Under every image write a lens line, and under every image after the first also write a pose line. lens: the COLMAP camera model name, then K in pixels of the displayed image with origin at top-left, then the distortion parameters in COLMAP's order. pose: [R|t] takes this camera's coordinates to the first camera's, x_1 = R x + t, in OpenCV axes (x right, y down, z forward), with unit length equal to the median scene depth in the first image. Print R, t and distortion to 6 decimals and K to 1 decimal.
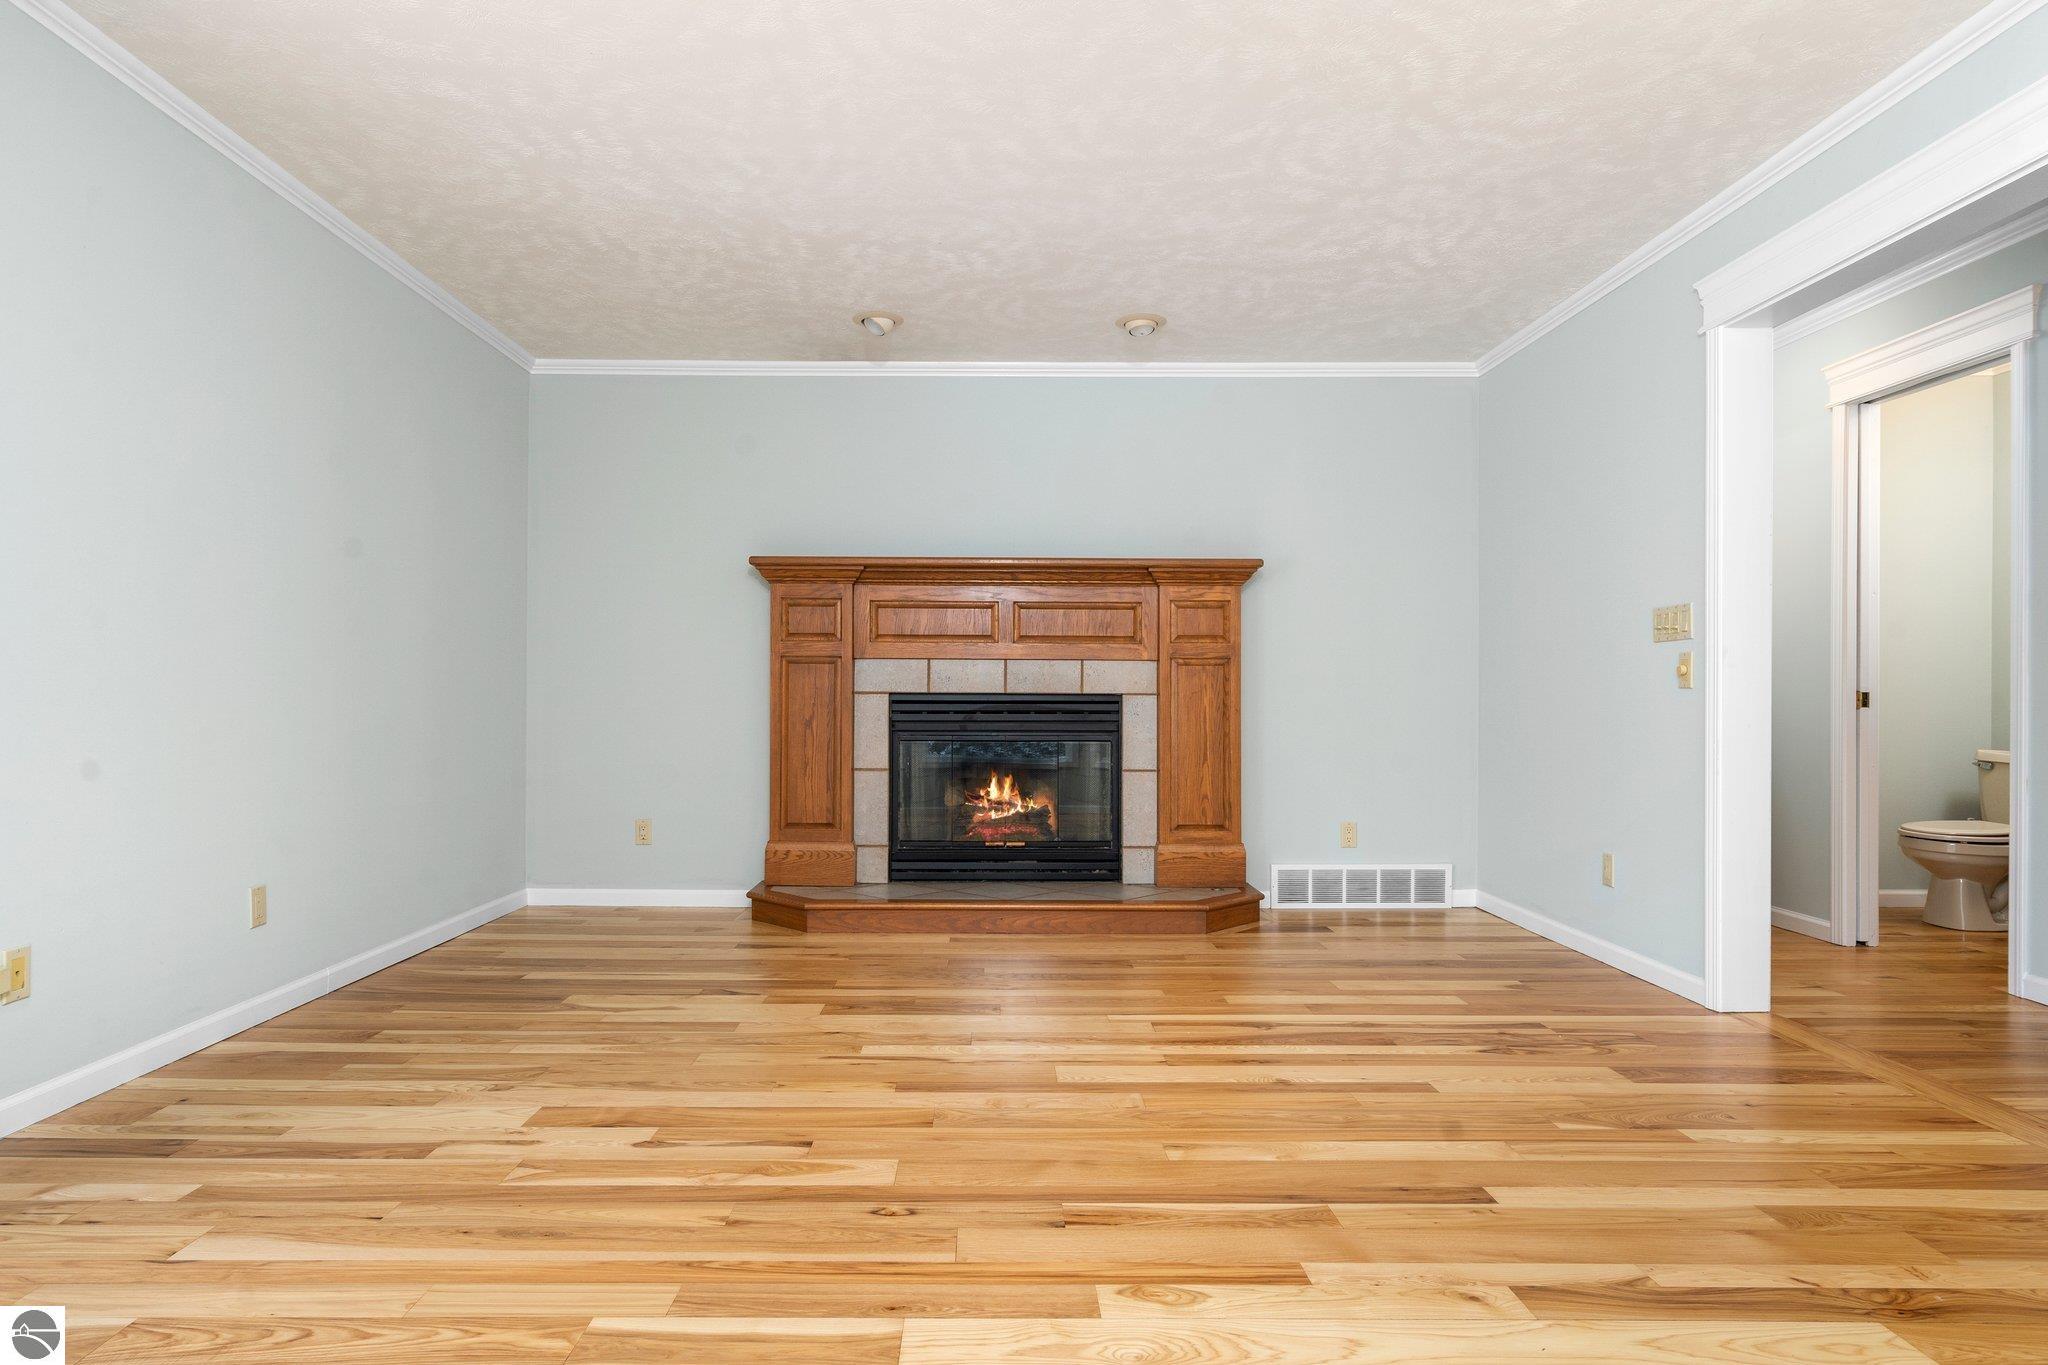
lens RADIAL K [[1181.6, 0, 981.6], [0, 1181.6, 689.6], [0, 0, 1]] dist [0.005076, 0.003091]
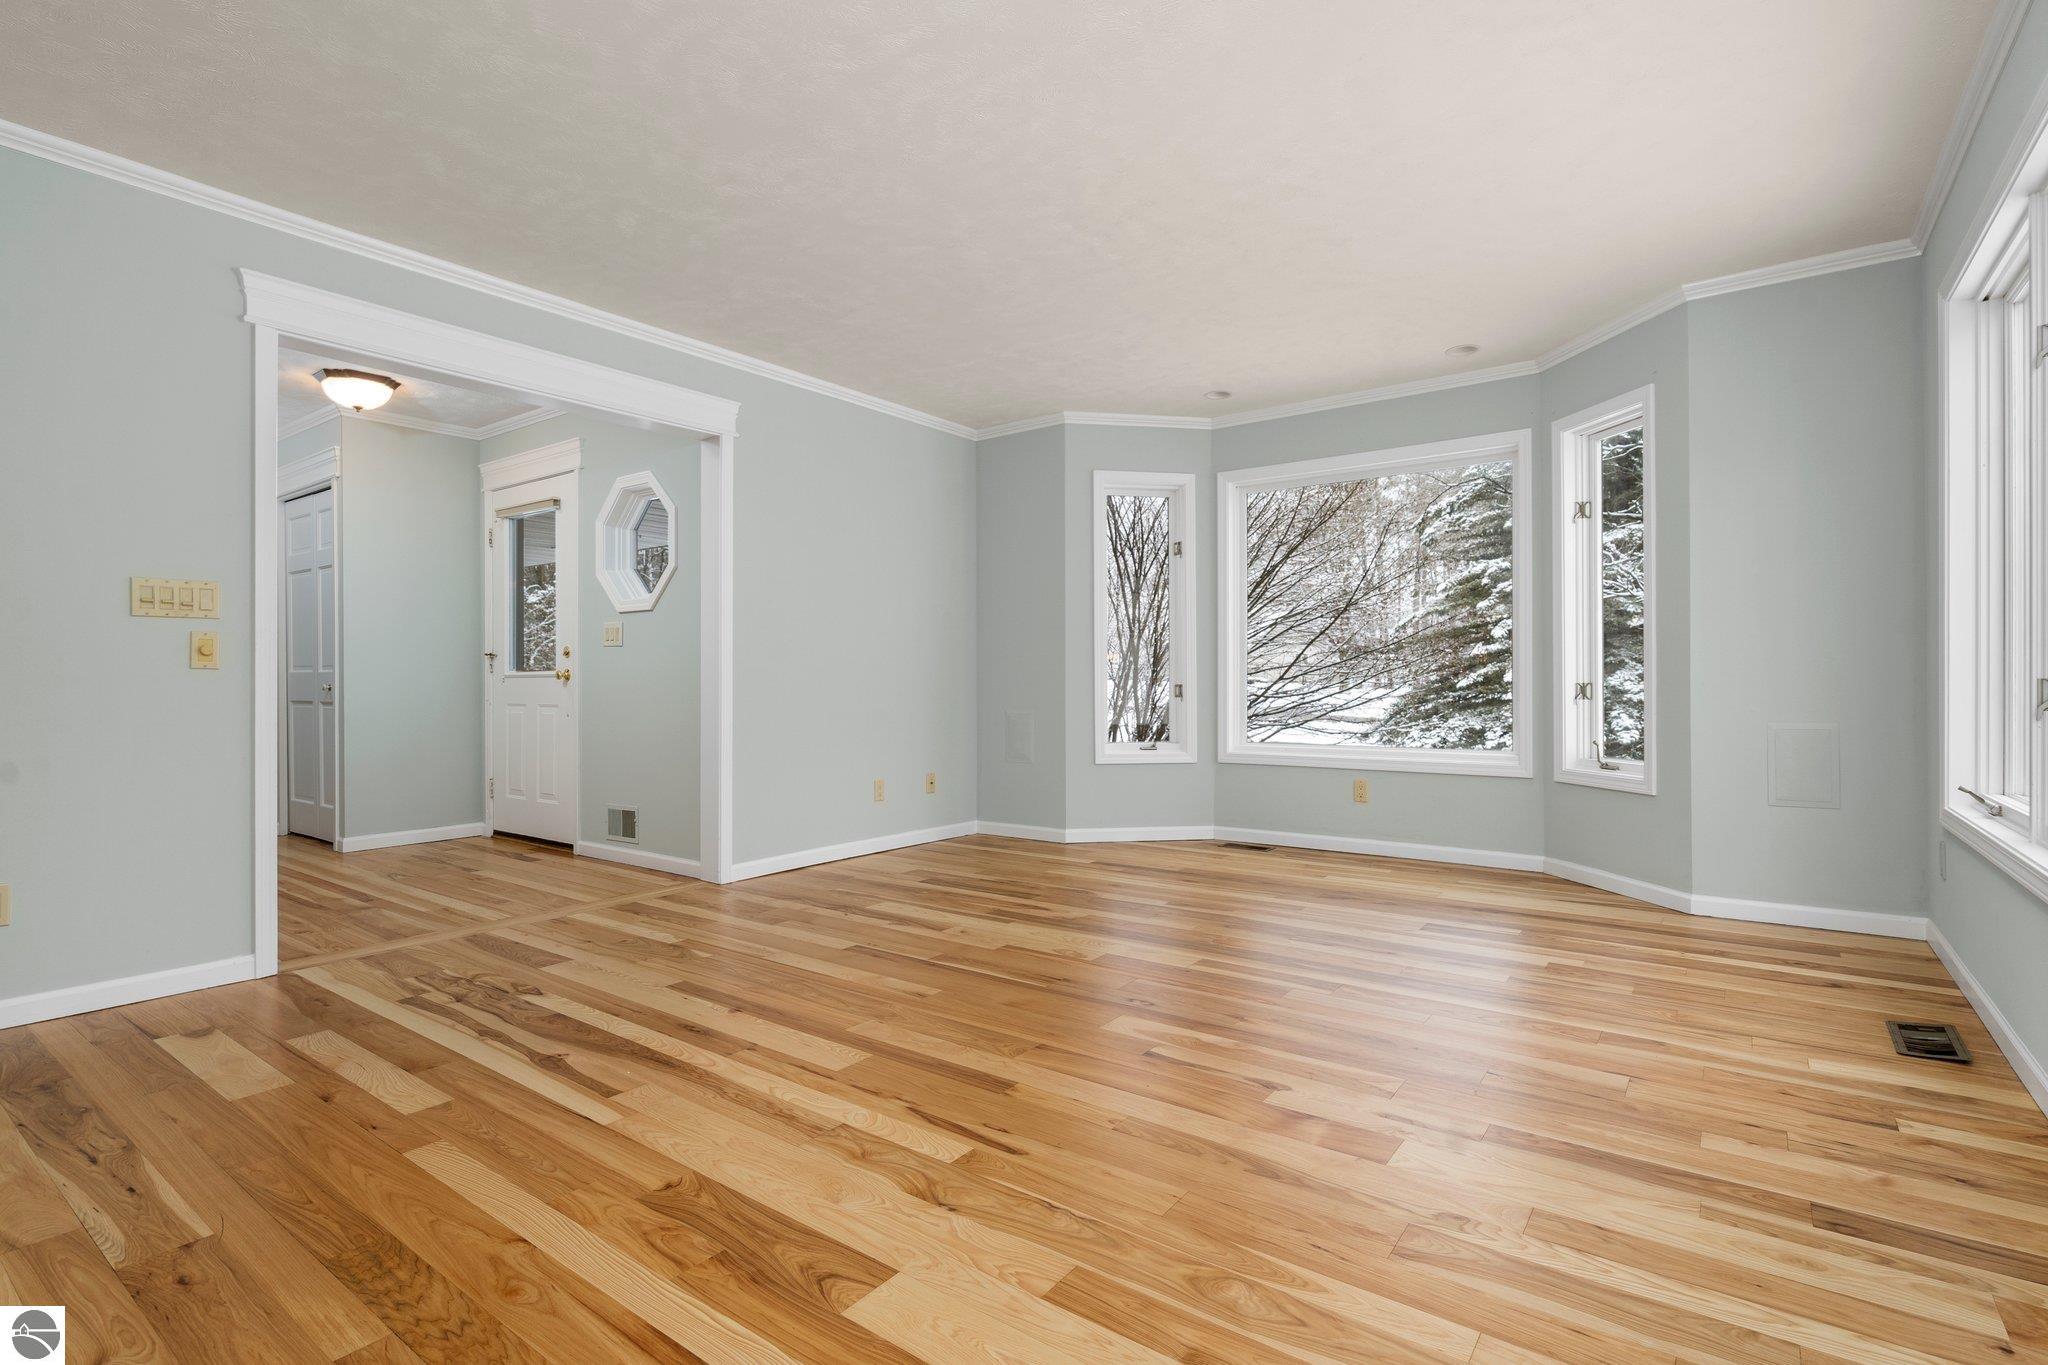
lens RADIAL K [[968.3, 0, 1024.0], [0, 968.3, 682.5], [0, 0, 1]] dist [0.001821, 0.000471]
pose [[-0.805518, -0.001083, 0.592570, -0.478998], [-0.003211, 0.999992, -0.002537, 0.010758], [-0.592562, -0.003947, -0.805515, 1.431107]]
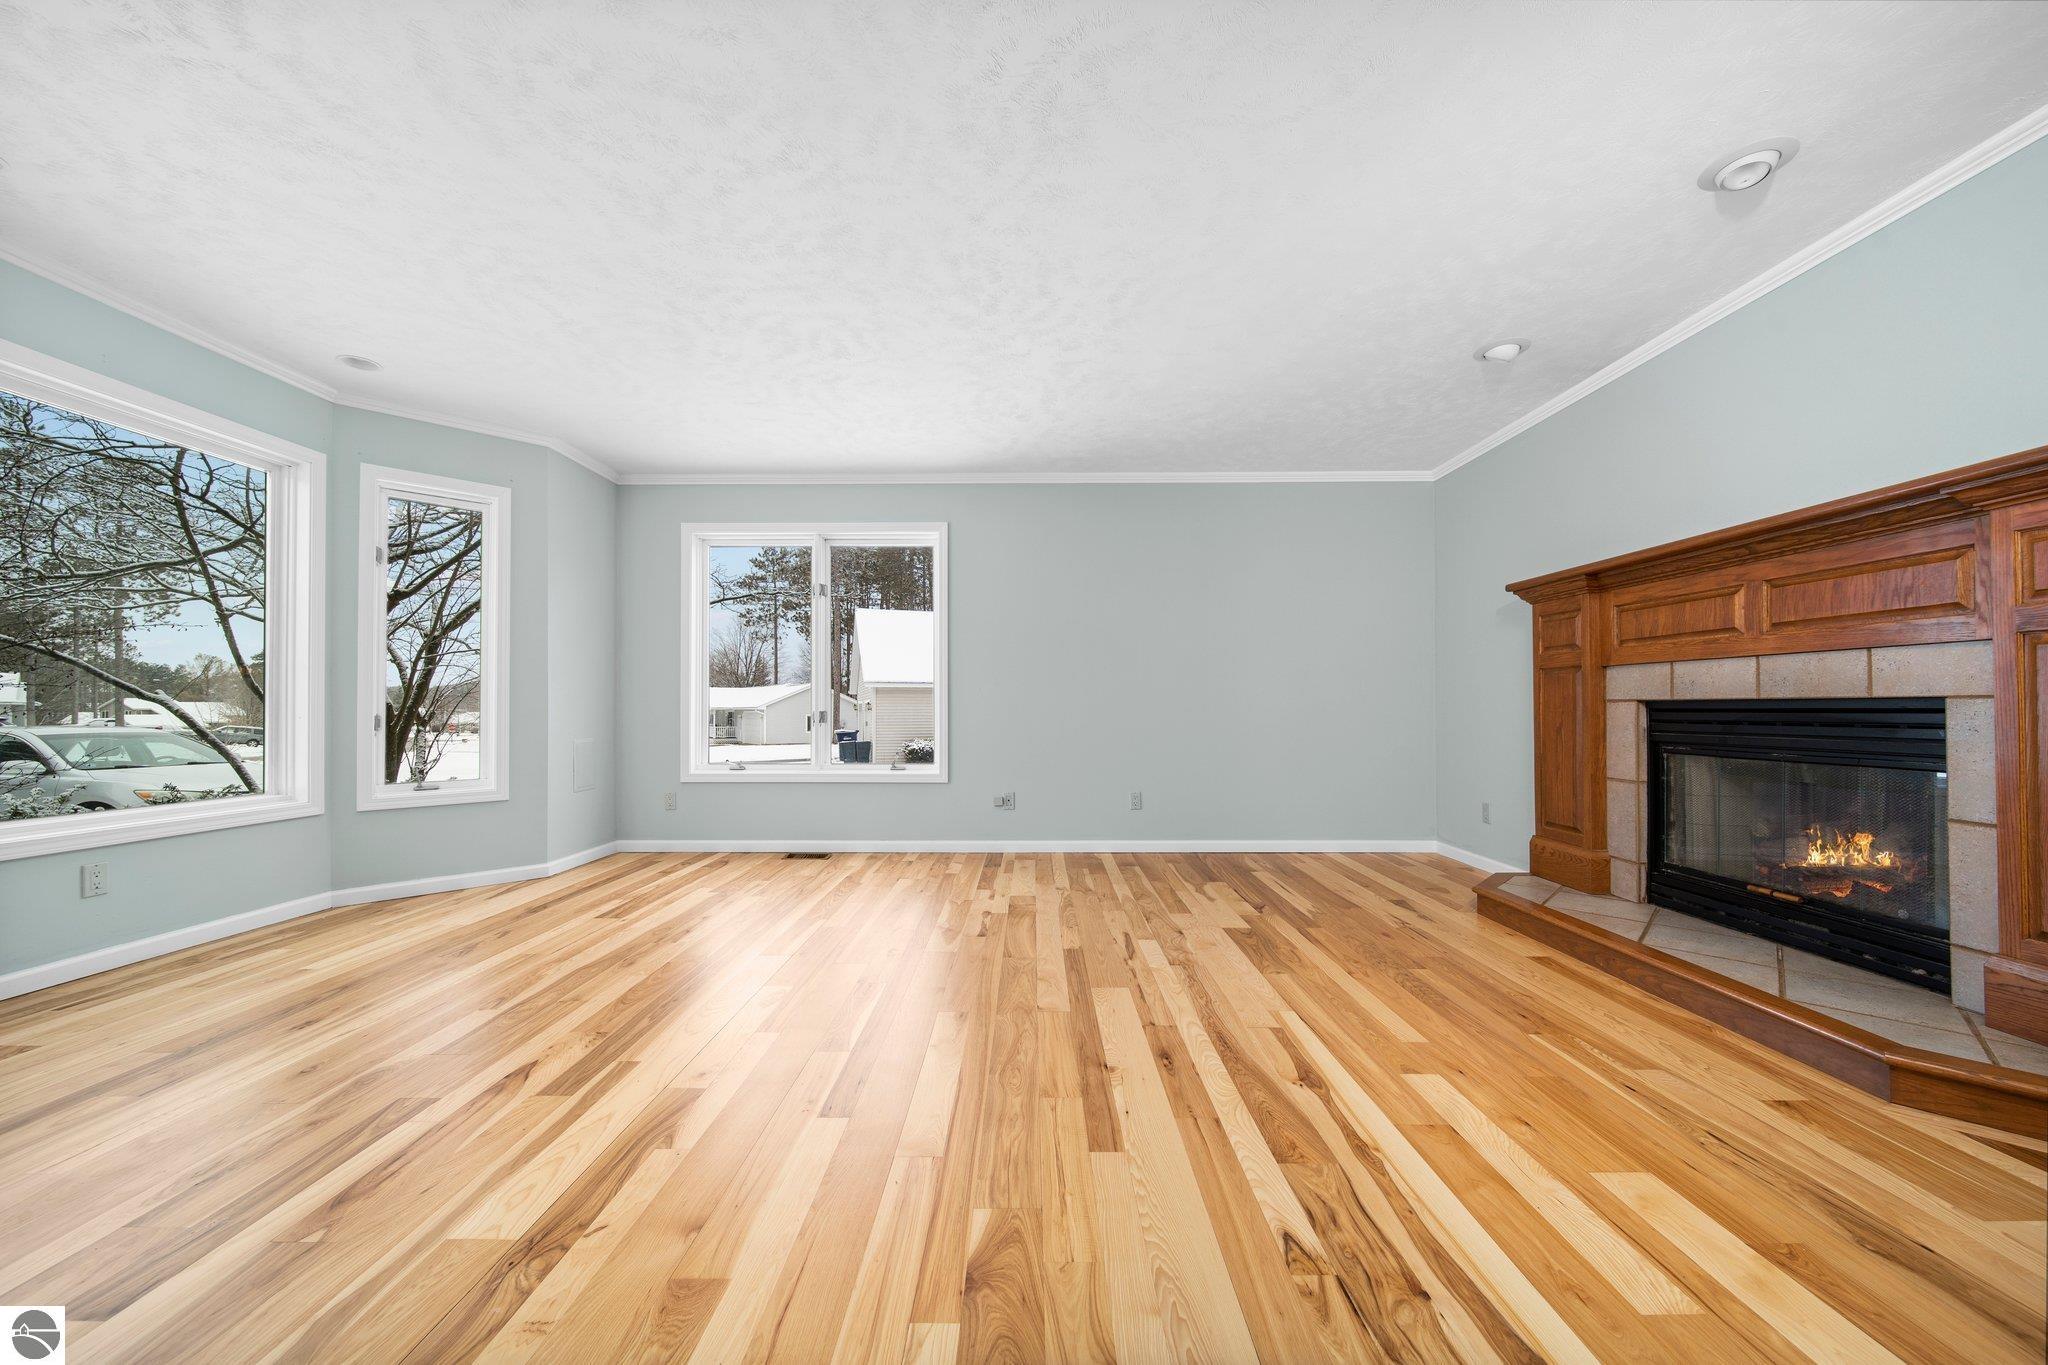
lens RADIAL K [[725.4, 0, 1024.0], [0, 725.4, 682.5], [0, 0, 1]] dist [-0.001734, -0.000176]
pose [[-0.012375, -0.038765, -0.999172, 0.820719], [0.009697, 0.999197, -0.038886, 0.009768], [0.999876, -0.010170, -0.011989, 0.838143]]
